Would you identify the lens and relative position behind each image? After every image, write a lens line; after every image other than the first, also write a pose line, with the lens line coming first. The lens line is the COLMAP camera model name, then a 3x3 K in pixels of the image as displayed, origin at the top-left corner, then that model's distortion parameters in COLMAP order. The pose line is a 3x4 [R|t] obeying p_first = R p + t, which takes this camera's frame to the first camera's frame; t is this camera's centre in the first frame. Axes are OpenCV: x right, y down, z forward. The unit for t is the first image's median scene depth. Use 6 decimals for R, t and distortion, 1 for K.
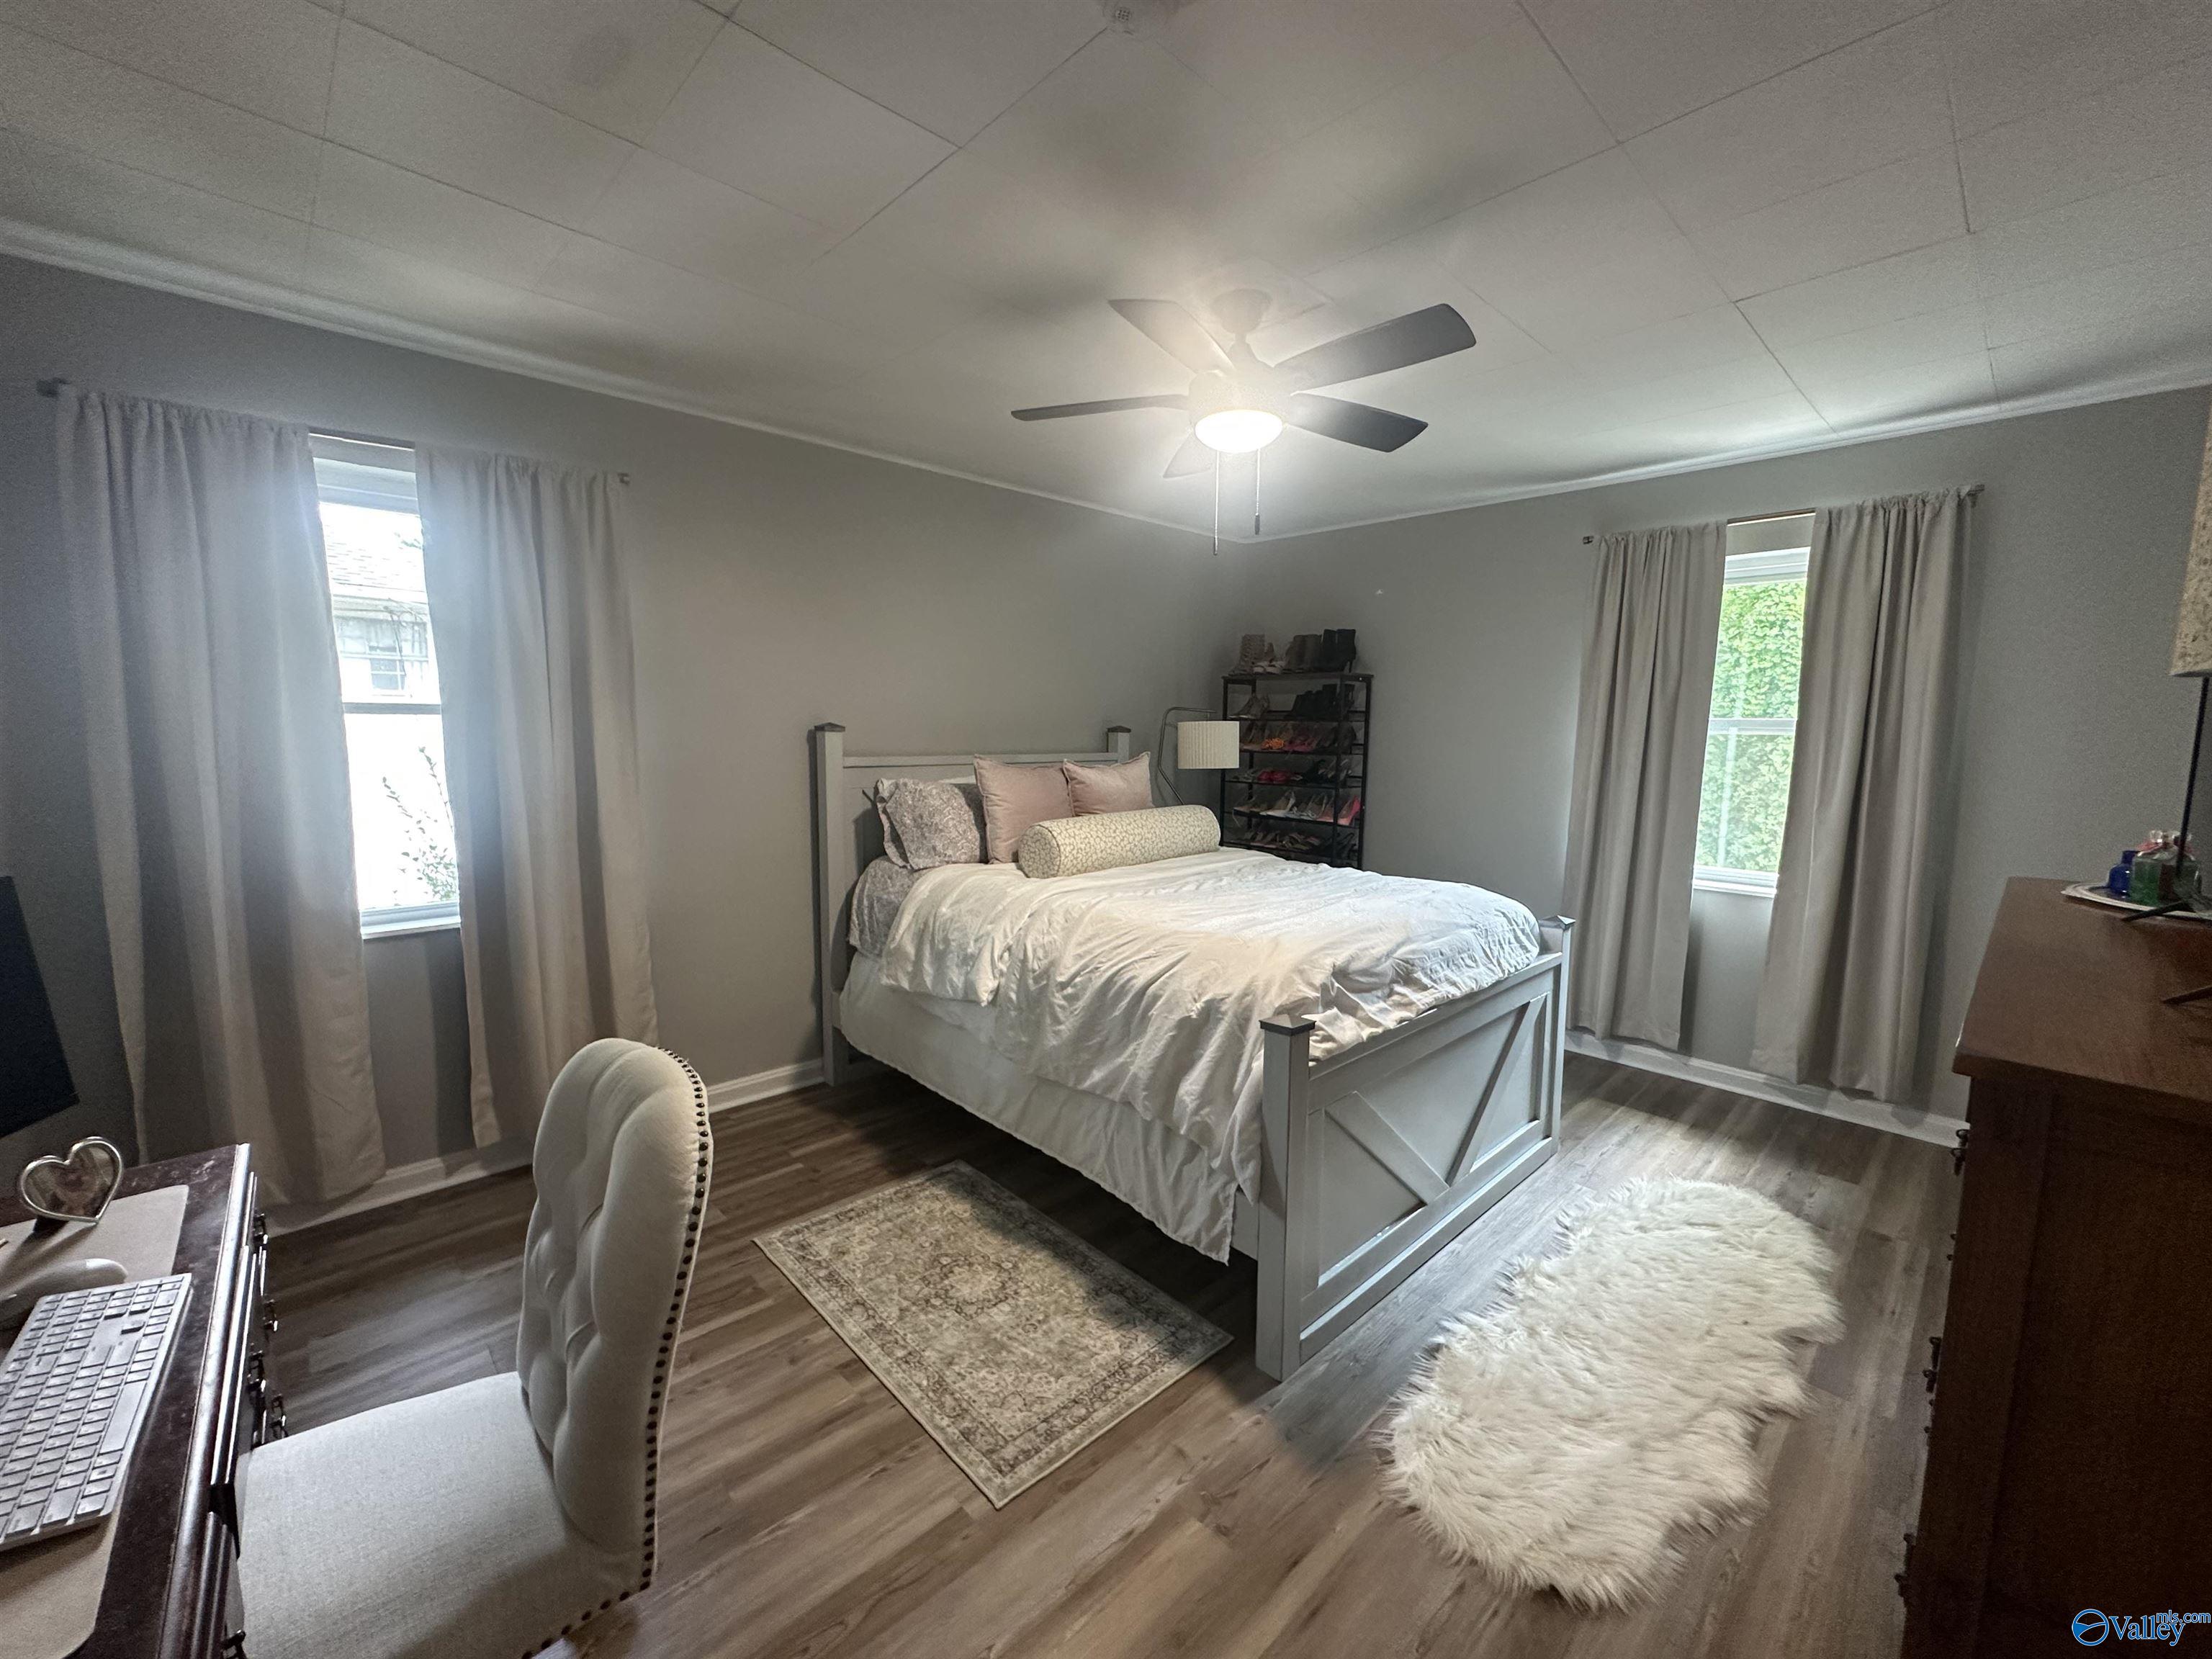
lens RADIAL K [[886.4, 0, 1103.8], [0, 886.4, 828.1], [0, 0, 1]] dist [-0.004337, 0.000802]
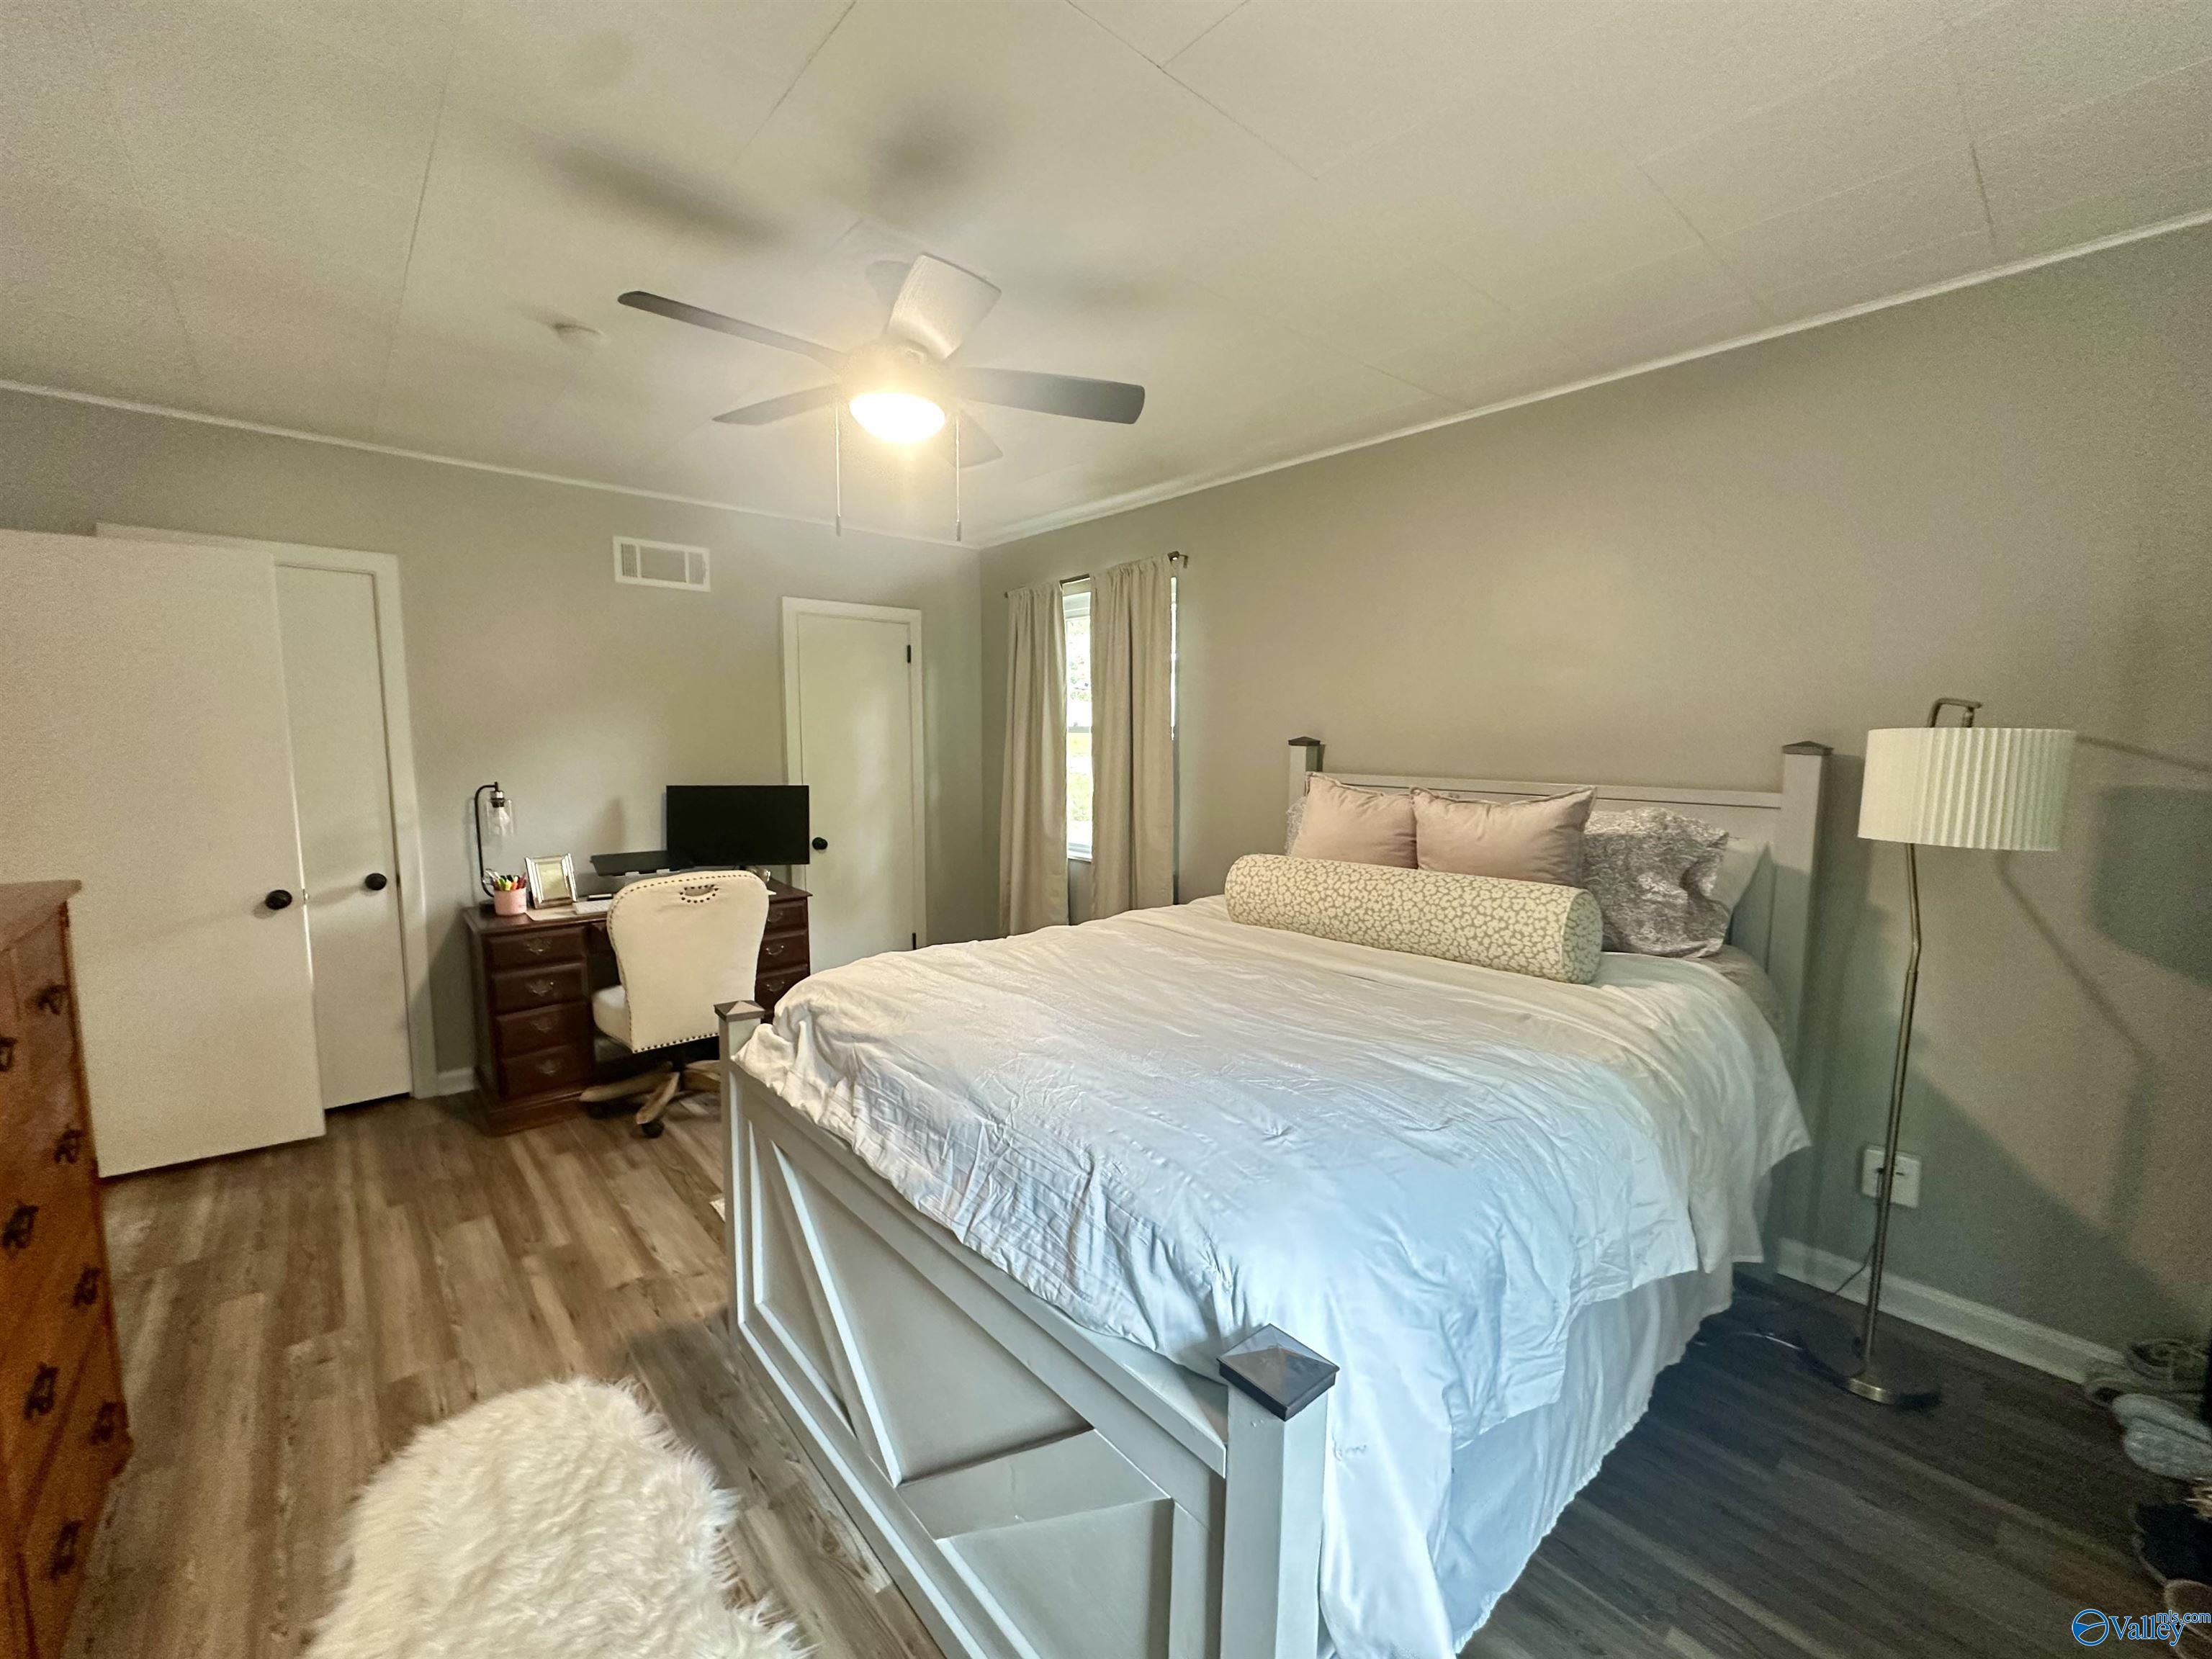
lens RADIAL K [[886.4, 0, 1103.8], [0, 886.4, 828.1], [0, 0, 1]] dist [-0.004337, 0.000802]
pose [[-0.033805, 0.092516, -0.995137, 1.378361], [-0.124230, 0.987595, 0.096035, -0.168983], [0.991677, 0.126872, -0.021893, 1.602376]]
